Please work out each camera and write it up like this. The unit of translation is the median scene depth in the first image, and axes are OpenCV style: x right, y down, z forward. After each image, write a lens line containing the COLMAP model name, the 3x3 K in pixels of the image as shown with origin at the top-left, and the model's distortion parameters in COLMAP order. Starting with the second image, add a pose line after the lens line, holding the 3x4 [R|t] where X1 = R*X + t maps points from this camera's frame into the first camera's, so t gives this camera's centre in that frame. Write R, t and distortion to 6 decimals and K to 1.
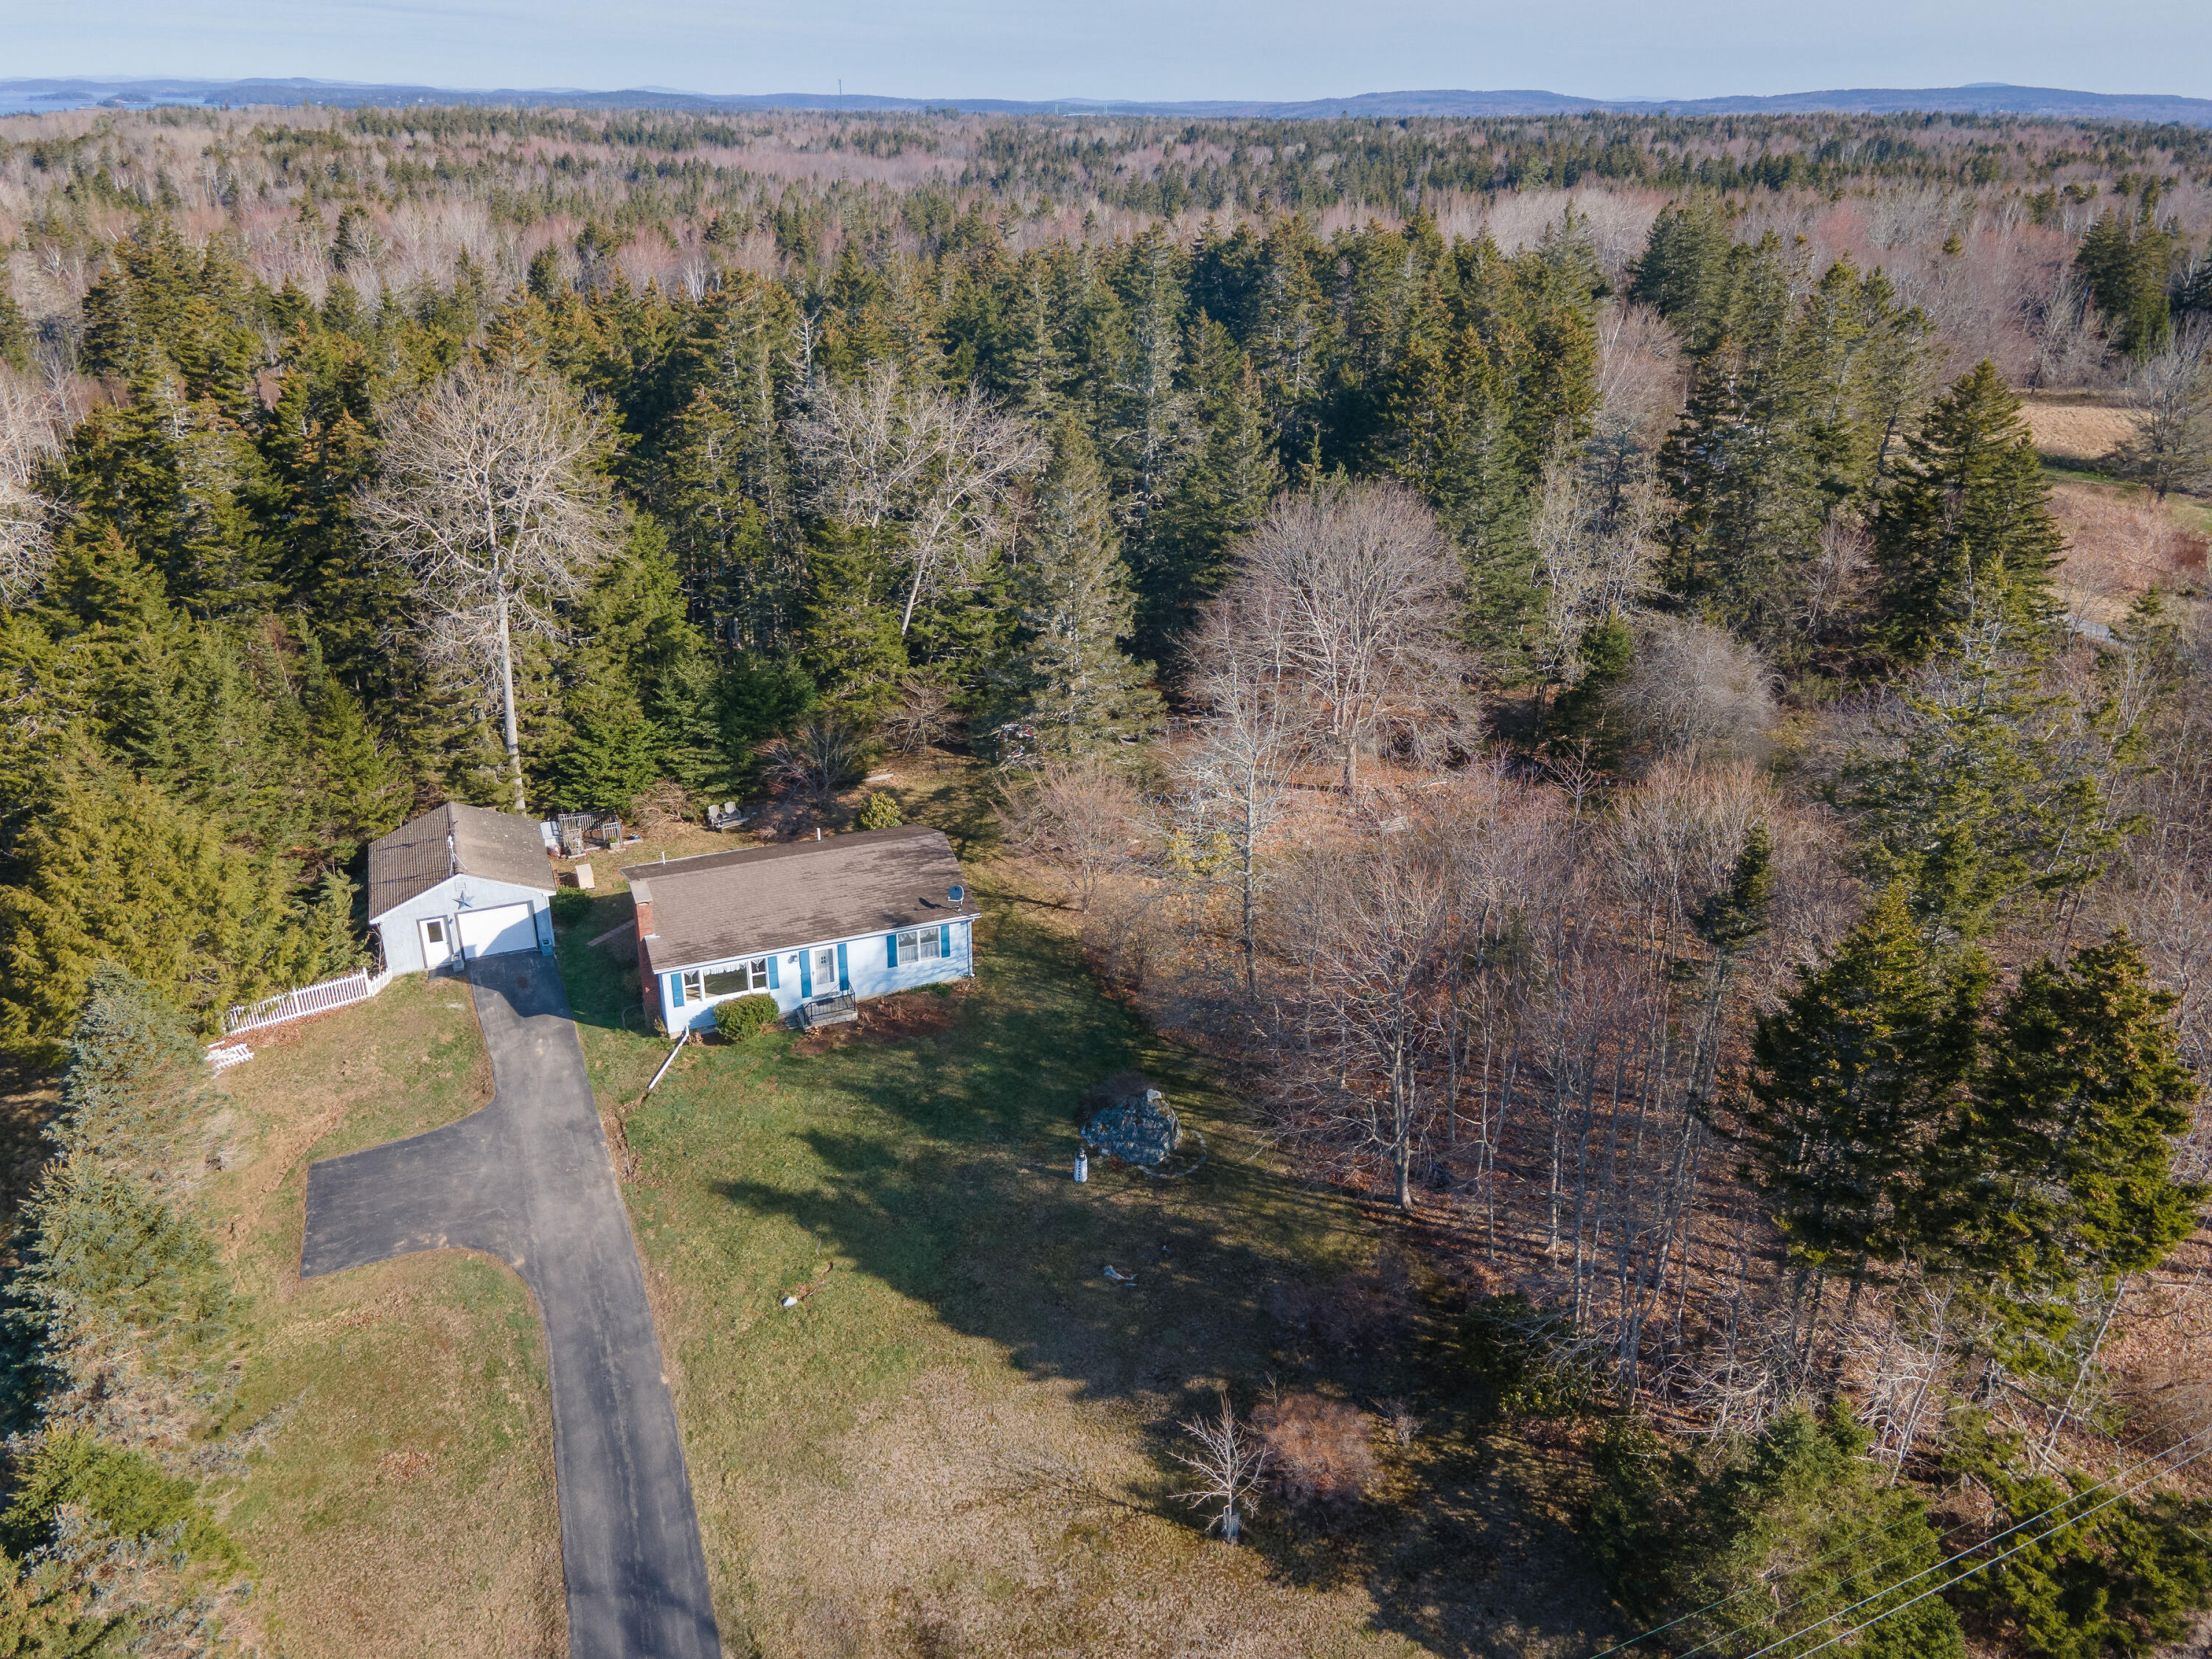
lens RADIAL K [[1525.2, 0, 1041.9], [0, 1525.2, 833.7], [0, 0, 1]] dist [0.003715, 0.003688]
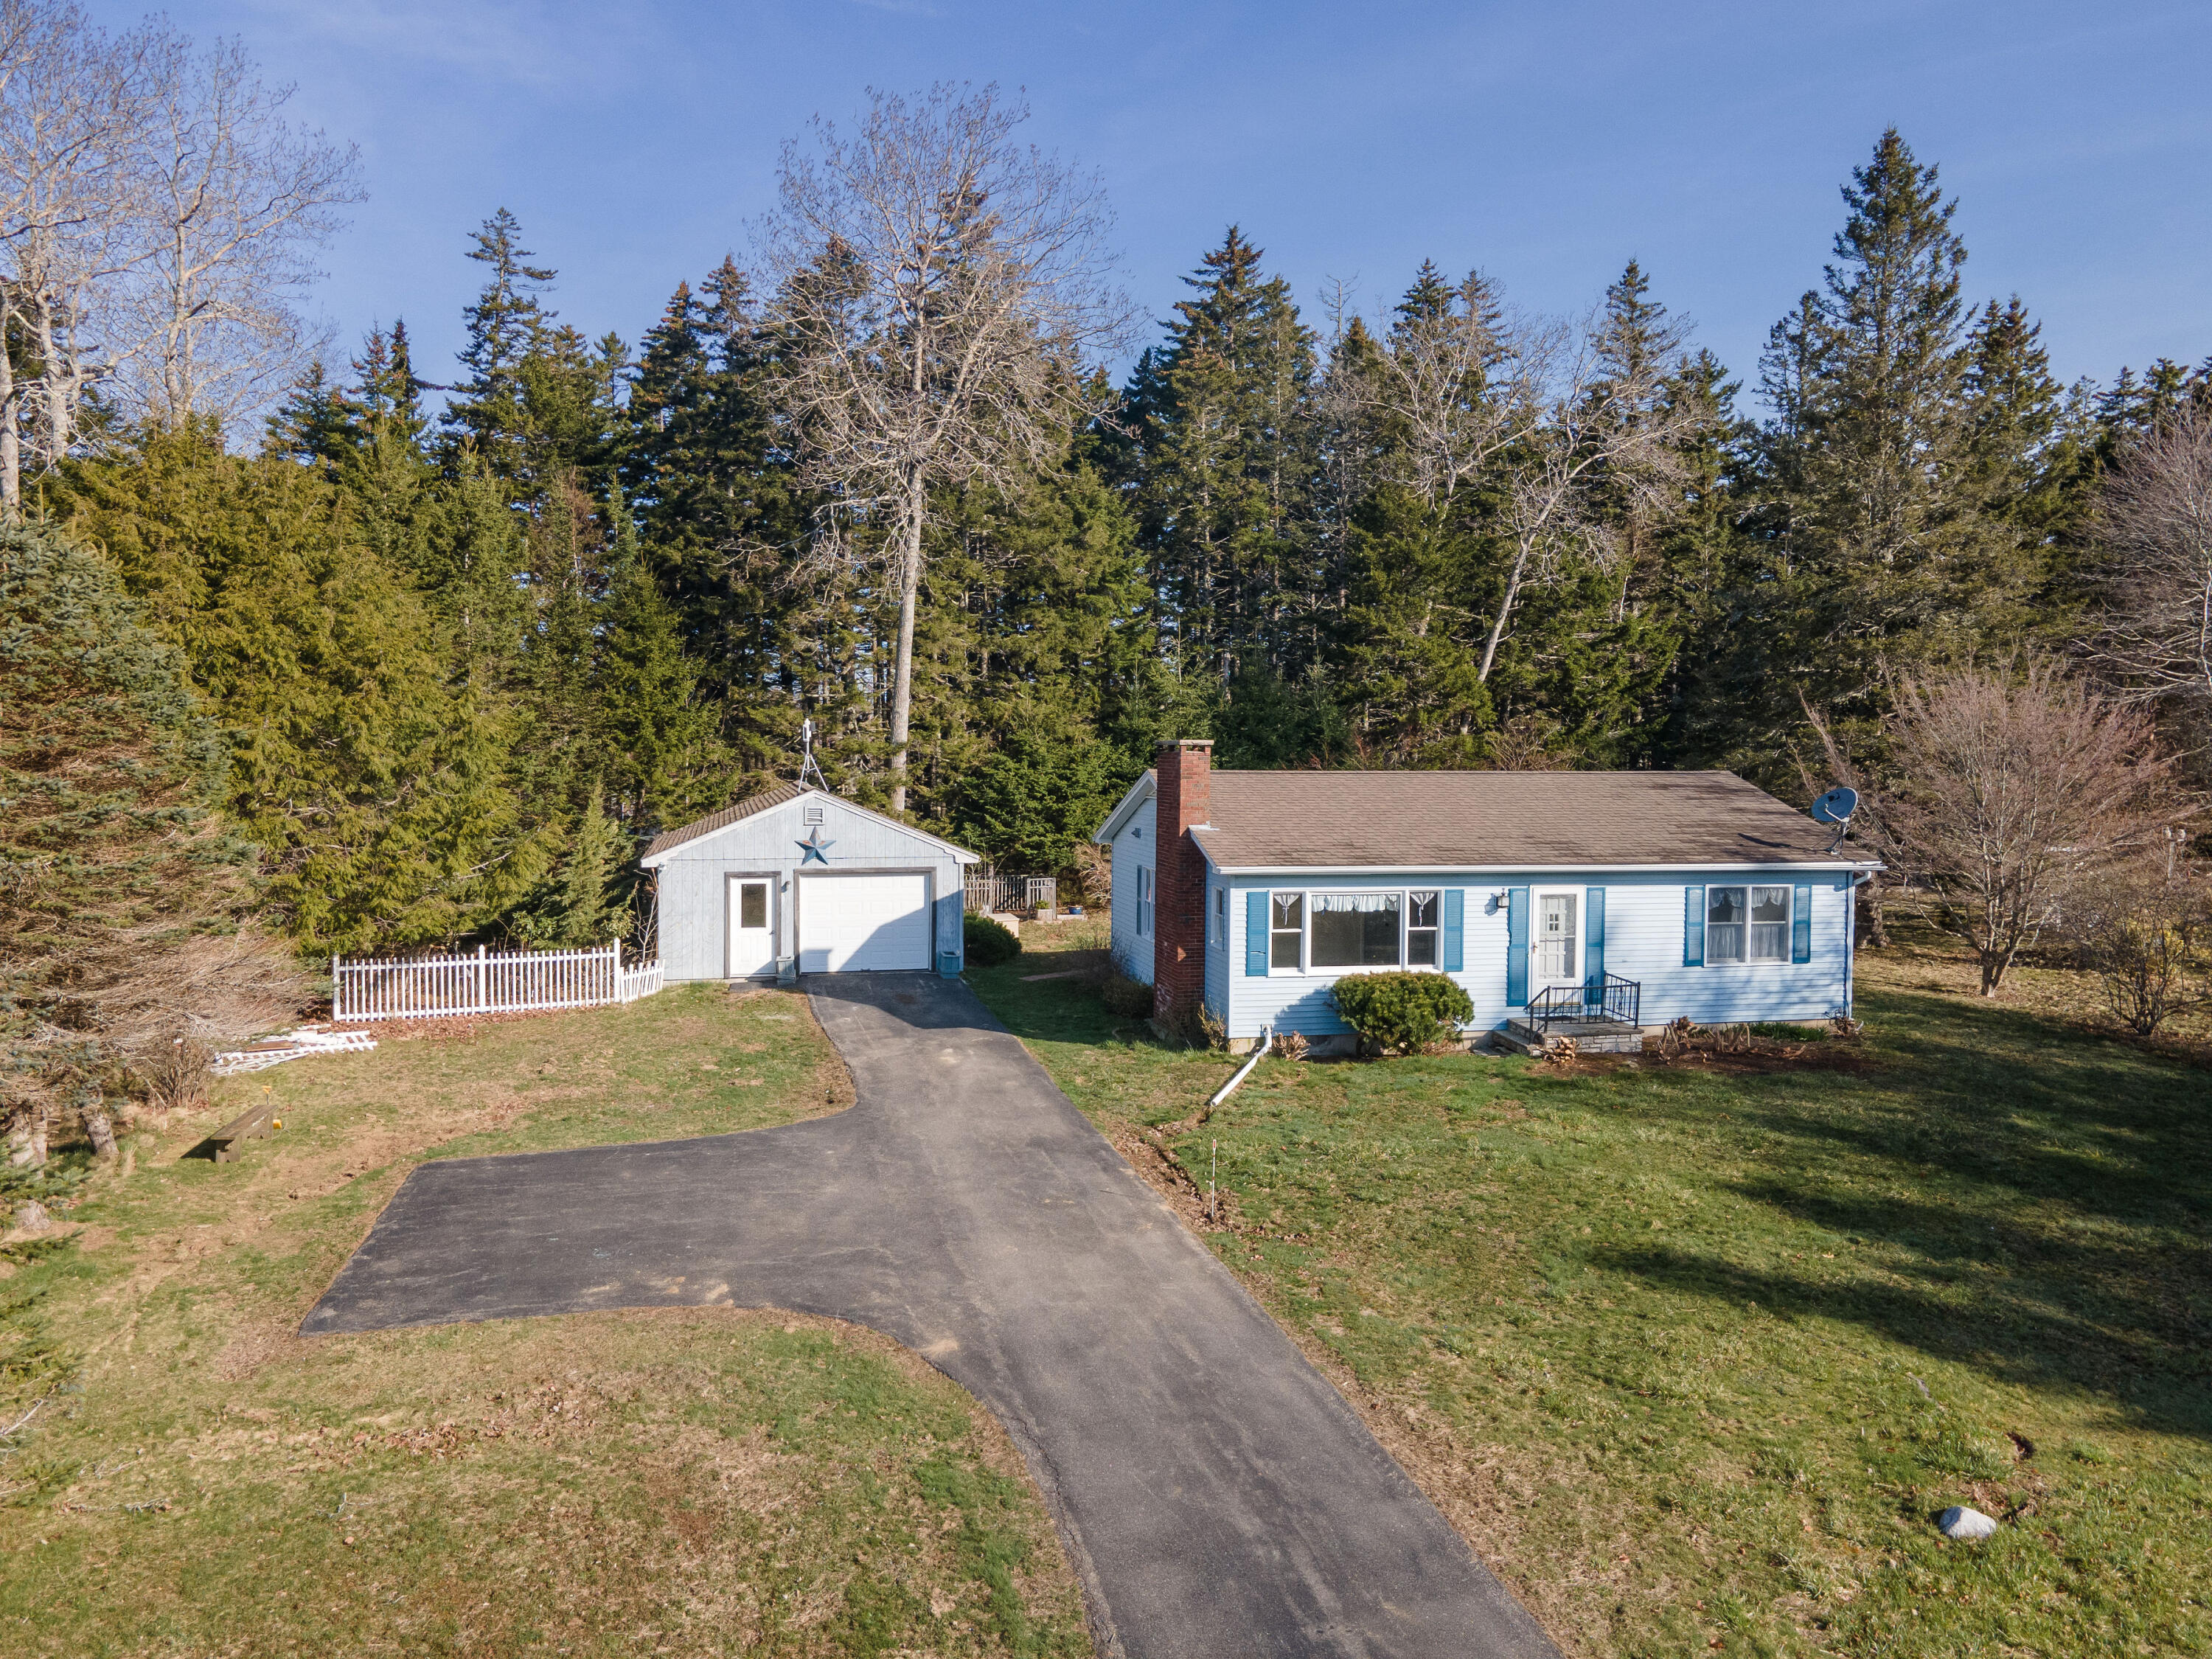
lens RADIAL K [[1525.2, 0, 1041.9], [0, 1525.2, 833.7], [0, 0, 1]] dist [0.003715, 0.003688]
pose [[0.984974, 0.002451, -0.172685, -0.220024], [-0.068231, 0.924078, -0.376065, 0.246076], [0.158653, 0.382197, 0.910360, 0.554948]]
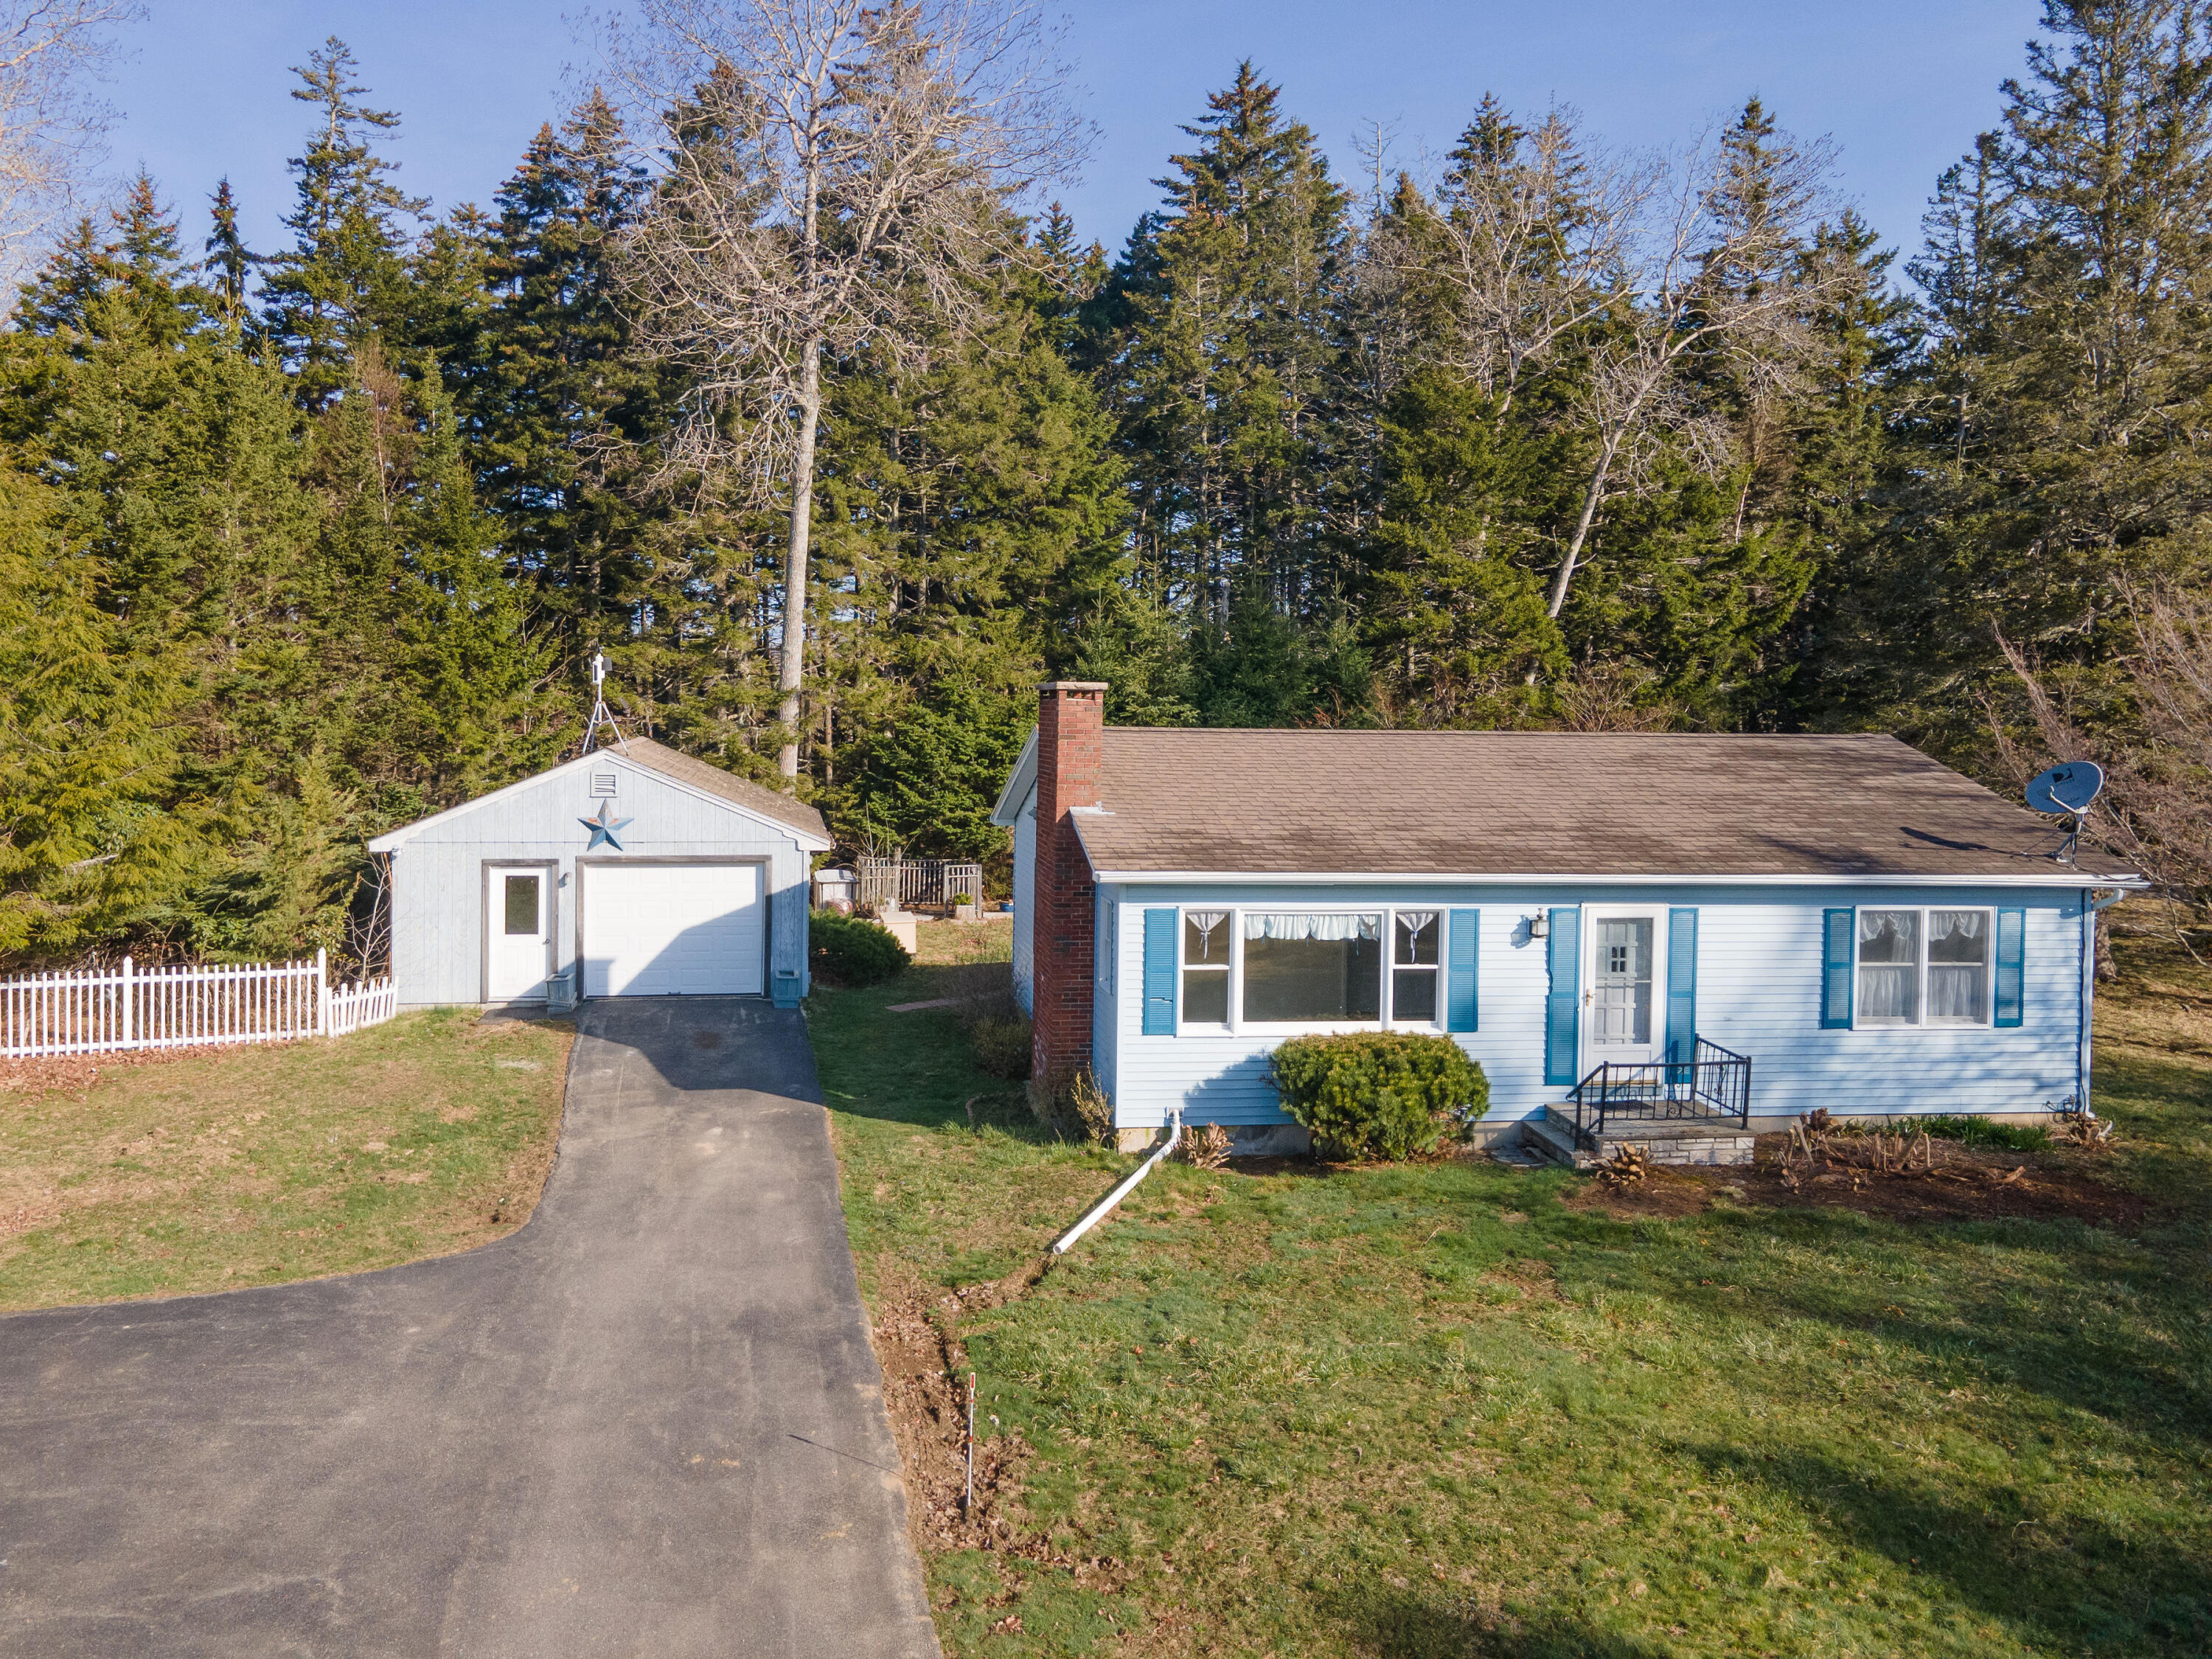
lens RADIAL K [[1631.9, 0, 988.0], [0, 1631.9, 754.2], [0, 0, 1]] dist [-0.000423, 0.041297]
pose [[0.969847, 0.007469, -0.243602, -0.190028], [-0.105727, 0.913474, -0.392922, 0.191016], [0.219589, 0.406830, 0.886719, 0.674686]]
